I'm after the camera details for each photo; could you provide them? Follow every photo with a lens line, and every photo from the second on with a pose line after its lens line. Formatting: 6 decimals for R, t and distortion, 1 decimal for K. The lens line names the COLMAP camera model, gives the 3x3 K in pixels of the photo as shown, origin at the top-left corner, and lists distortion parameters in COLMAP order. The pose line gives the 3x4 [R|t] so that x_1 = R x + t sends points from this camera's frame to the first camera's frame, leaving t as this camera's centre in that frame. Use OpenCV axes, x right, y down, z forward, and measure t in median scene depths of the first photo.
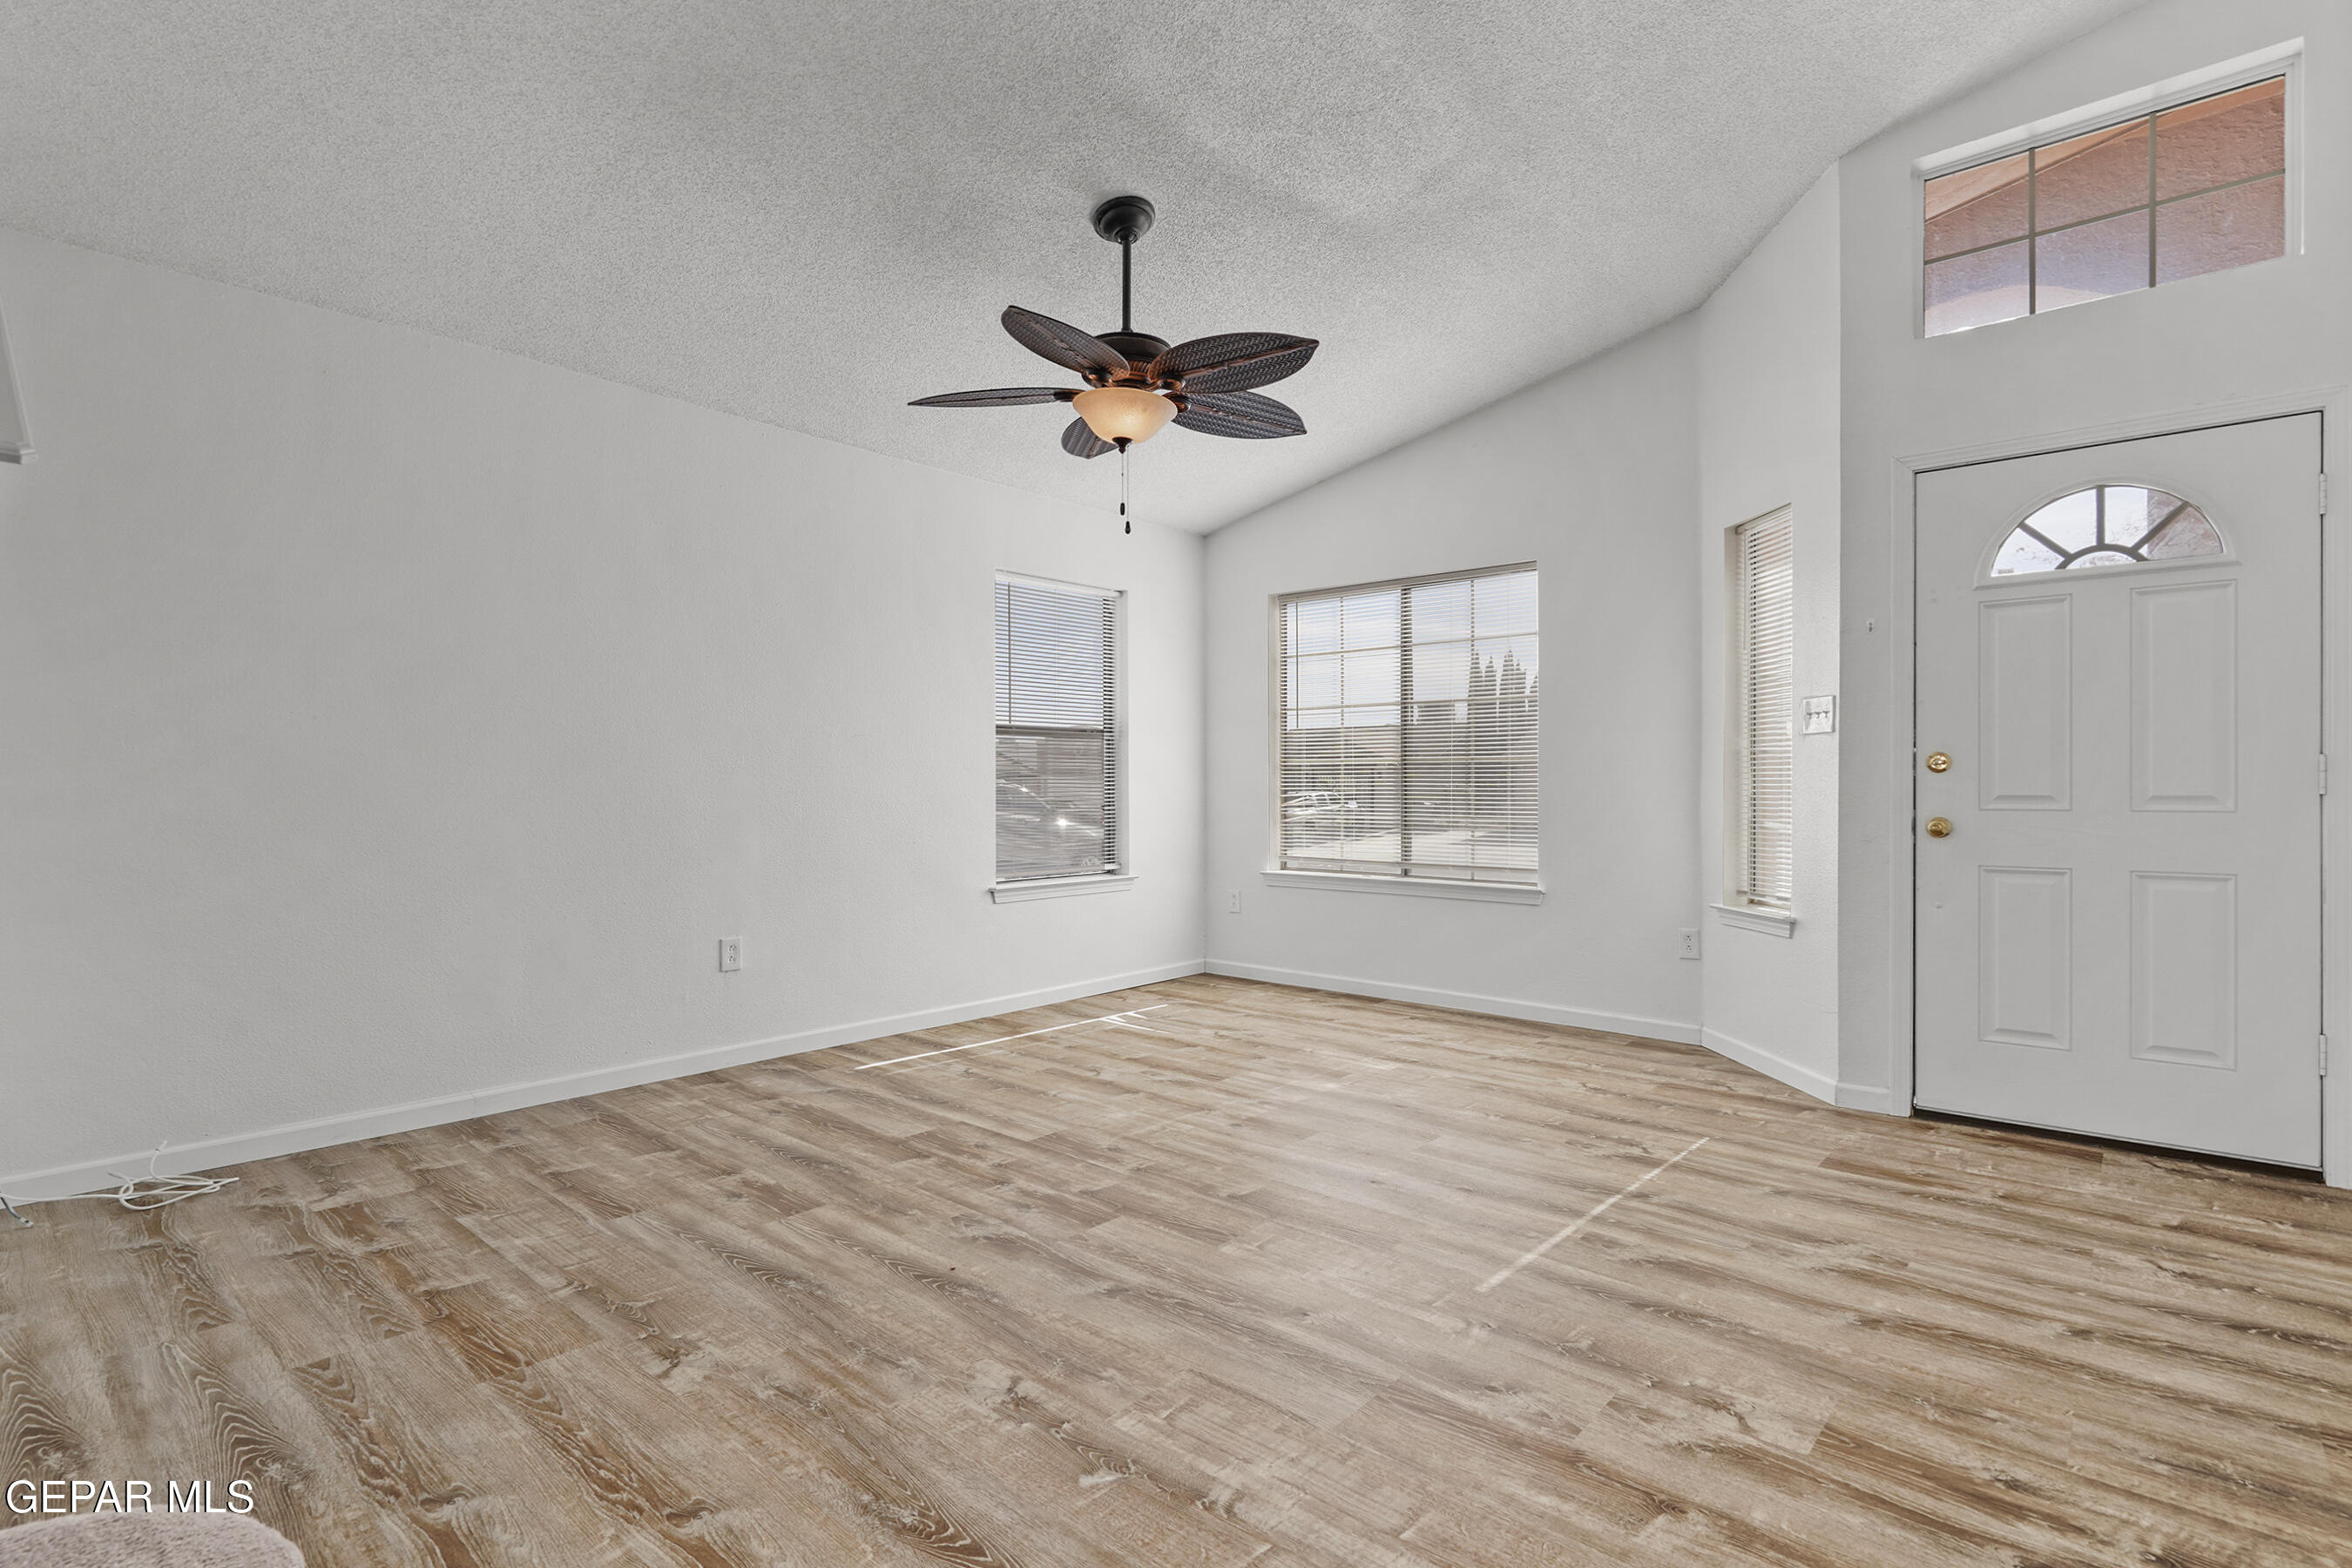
lens RADIAL K [[1085.3, 0, 1176.0], [0, 1085.3, 784.0], [0, 0, 1]] dist [-0.001149, 0.000131]
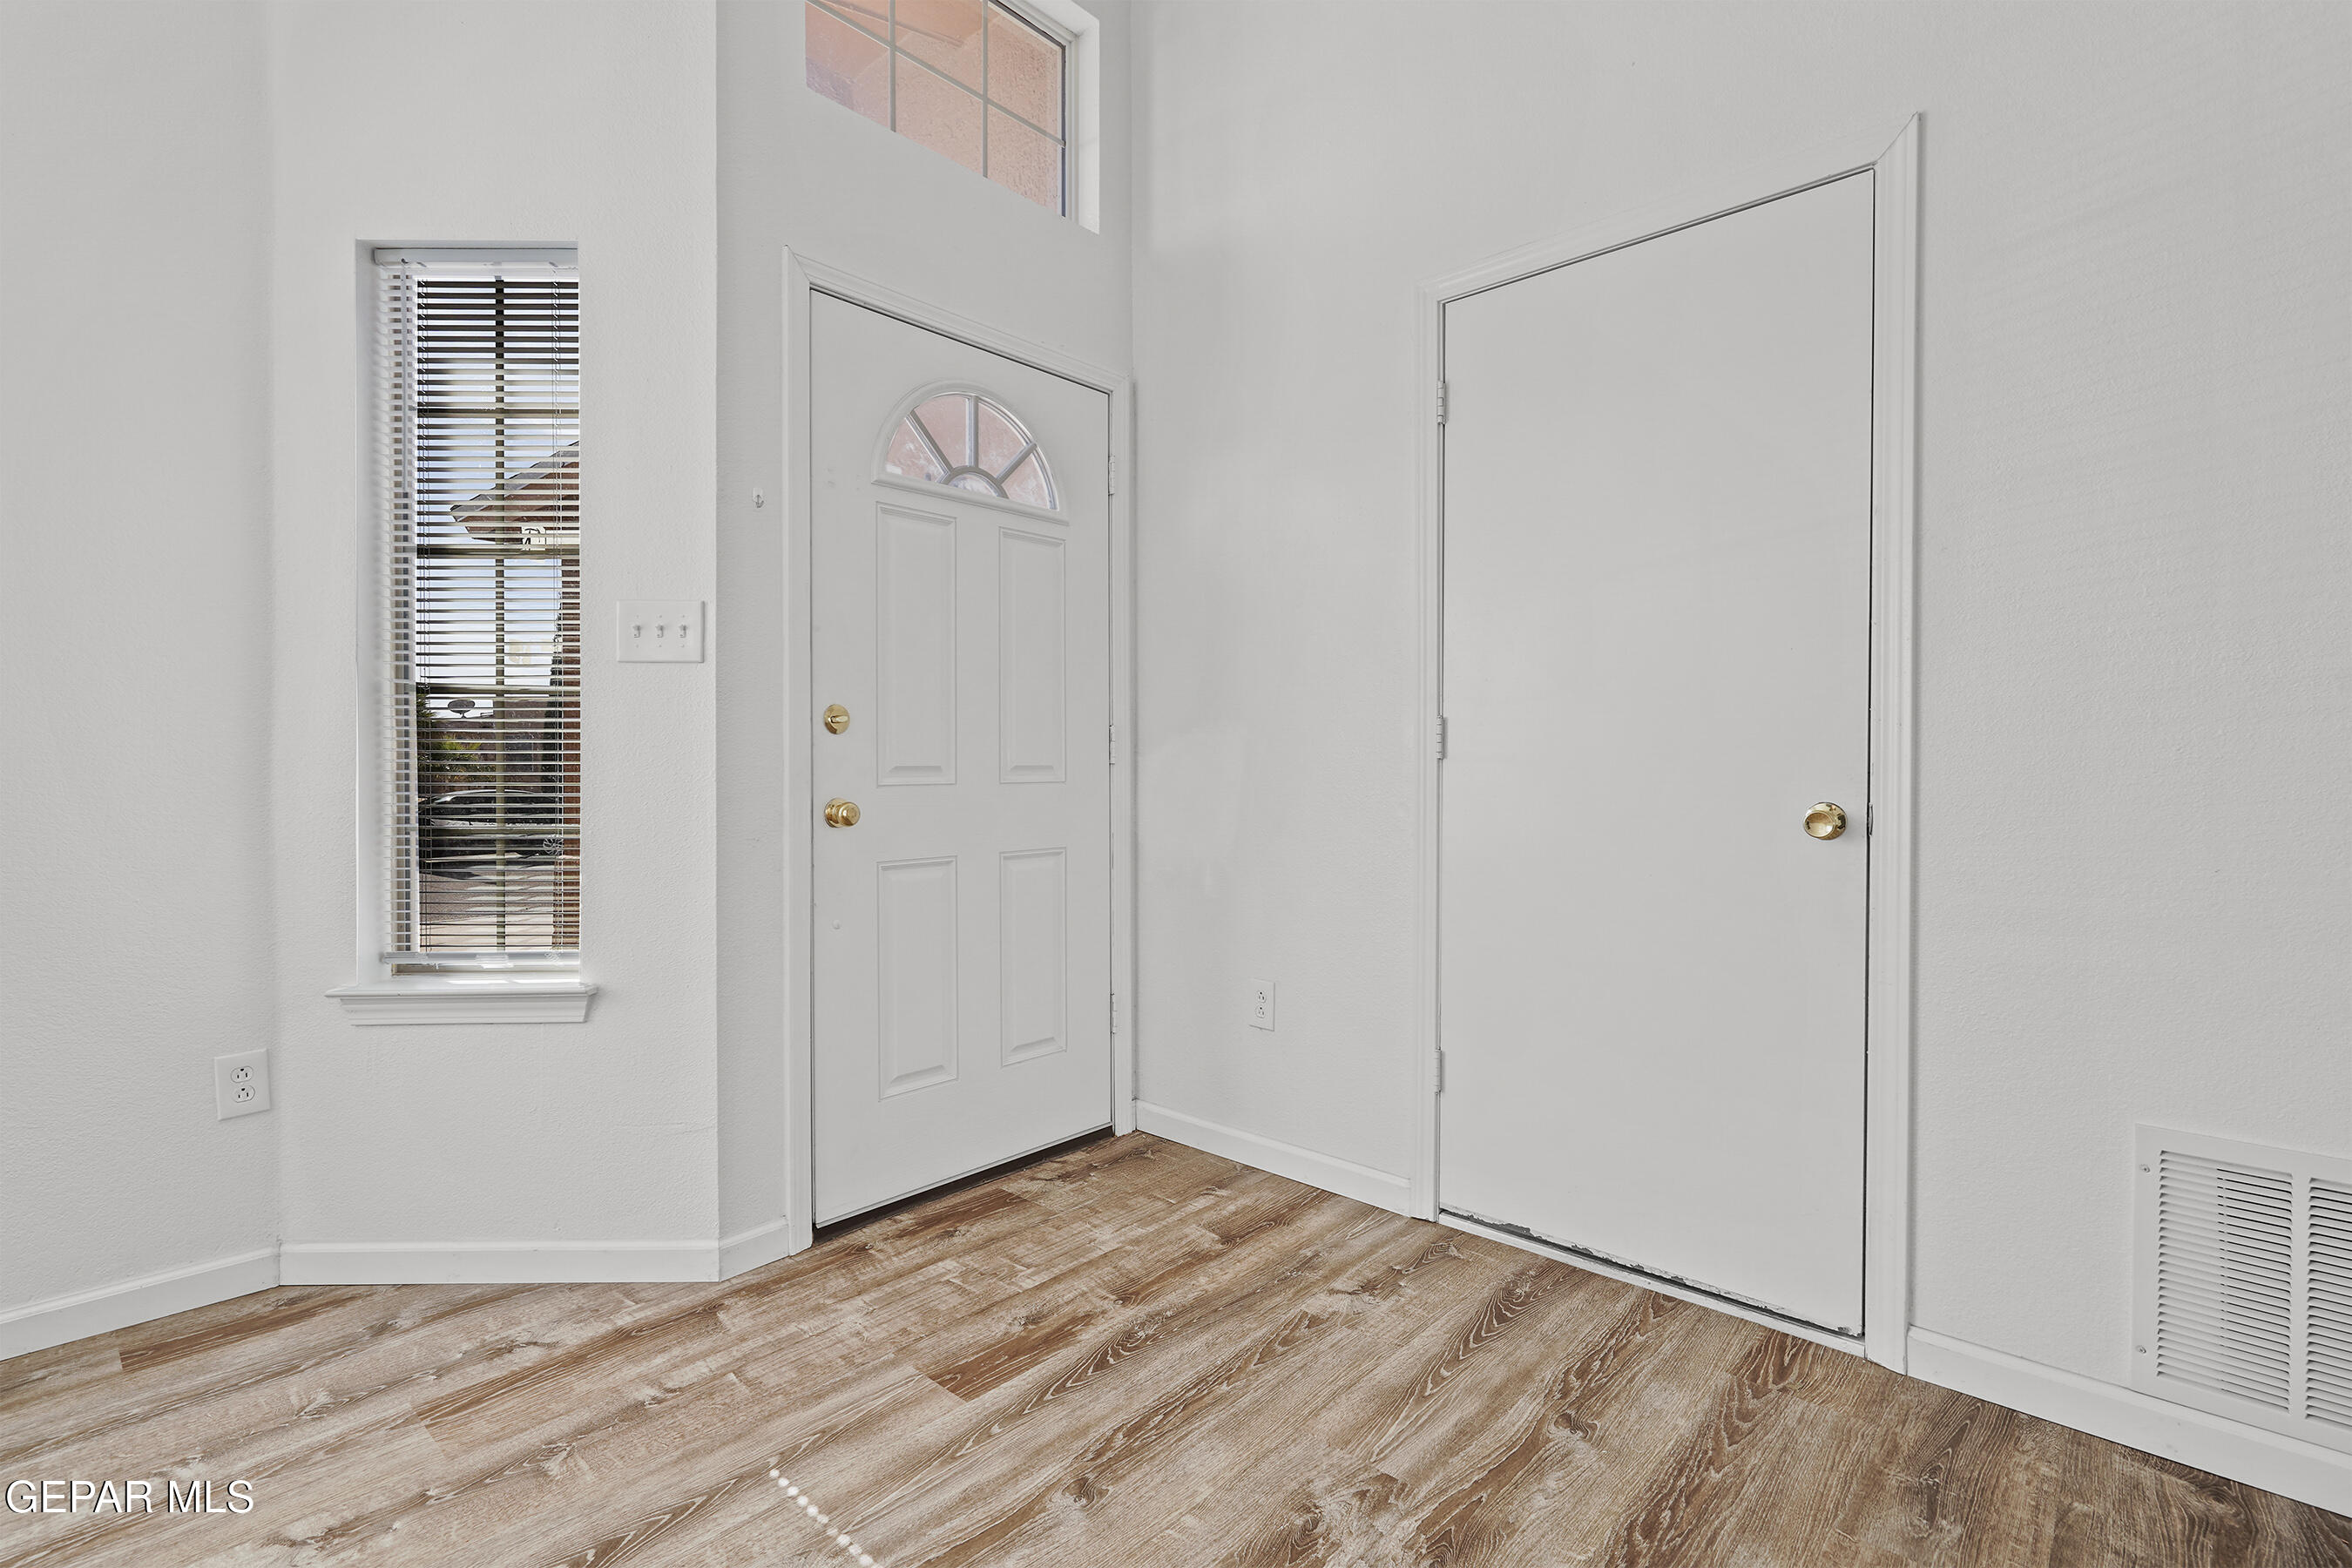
lens RADIAL K [[1085.3, 0, 1176.0], [0, 1085.3, 784.0], [0, 0, 1]] dist [-0.001149, 0.000131]
pose [[0.017409, -0.016802, 0.999707, 0.016090], [-0.004987, 0.999845, 0.016891, 0.010160], [-0.999836, -0.005280, 0.017322, 0.893387]]
